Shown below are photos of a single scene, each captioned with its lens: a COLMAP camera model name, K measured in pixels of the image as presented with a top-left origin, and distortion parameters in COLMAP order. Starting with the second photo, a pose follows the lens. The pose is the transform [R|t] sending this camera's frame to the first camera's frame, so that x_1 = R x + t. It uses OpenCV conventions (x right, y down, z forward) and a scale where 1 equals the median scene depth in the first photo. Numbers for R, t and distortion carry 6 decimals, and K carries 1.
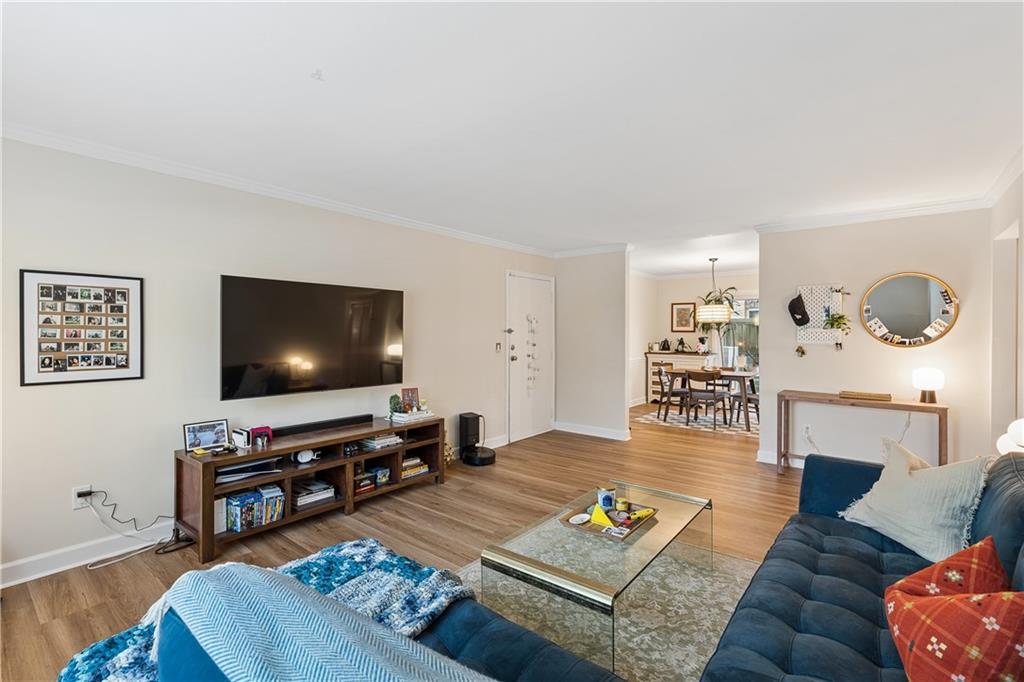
lens RADIAL K [[465.7, 0, 508.7], [0, 465.7, 342.0], [0, 0, 1]] dist [-0.001816, -0.000260]
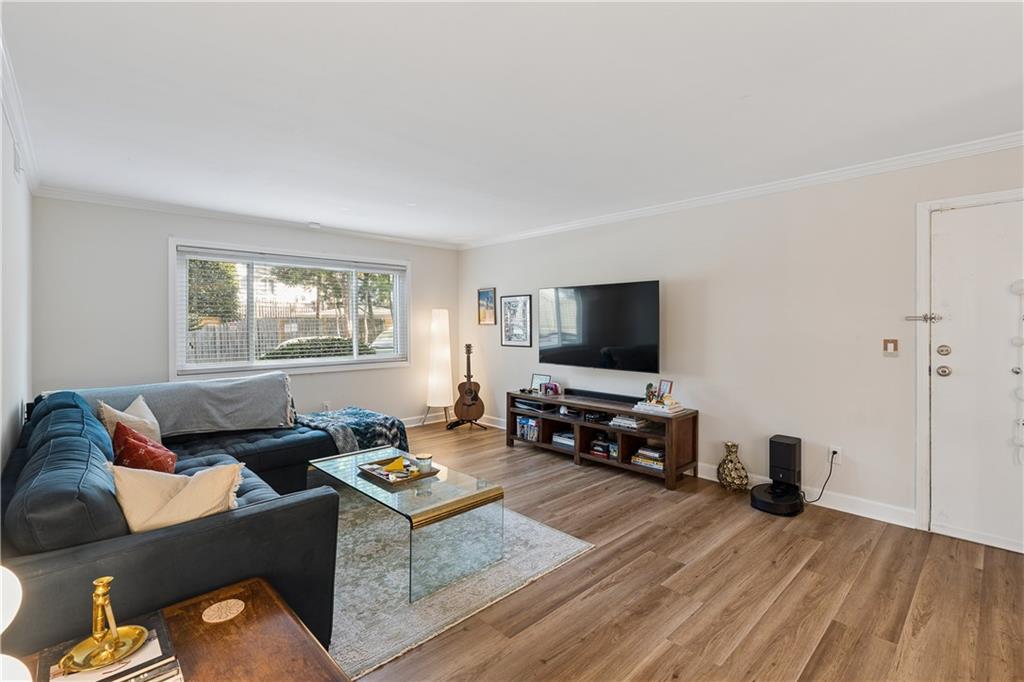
lens RADIAL K [[465.7, 0, 510.1], [0, 465.7, 334.5], [0, 0, 1]] dist [-0.001816, -0.000260]
pose [[-0.124970, 0.024288, -0.991863, 0.863600], [-0.015577, 0.999529, 0.026438, -0.017314], [0.992038, 0.018754, -0.124533, 0.884422]]
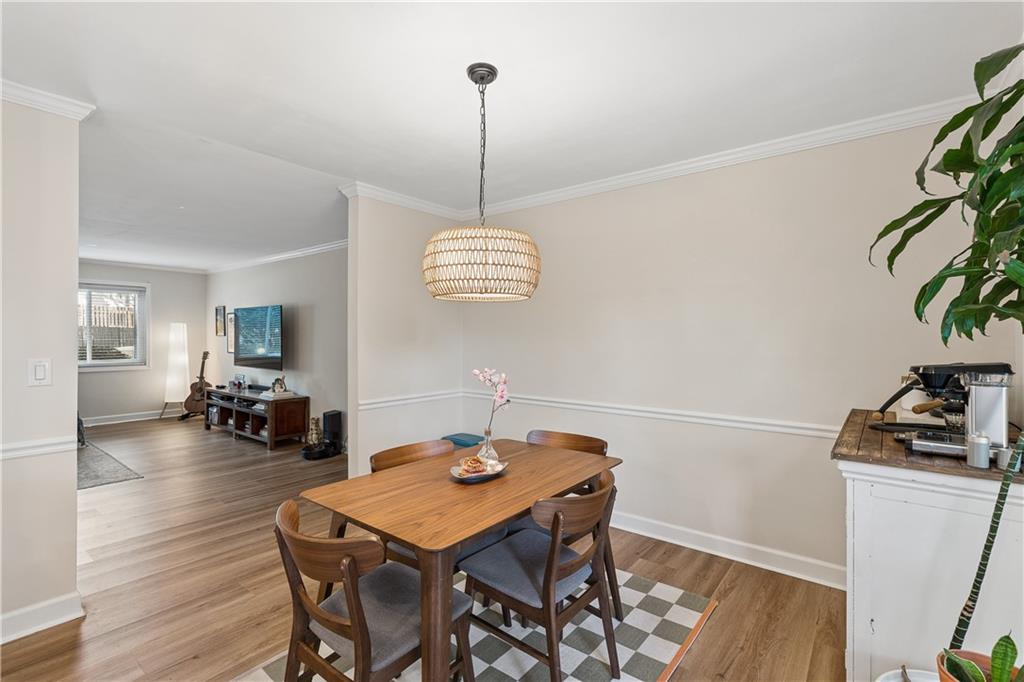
lens RADIAL K [[465.7, 0, 512.2], [0, 465.7, 339.2], [0, 0, 1]] dist [-0.001816, -0.000260]
pose [[0.000871, -0.002770, -0.999996, 1.262156], [-0.023525, 0.999719, -0.002790, -0.017079], [0.999723, 0.023527, 0.000806, 1.844022]]
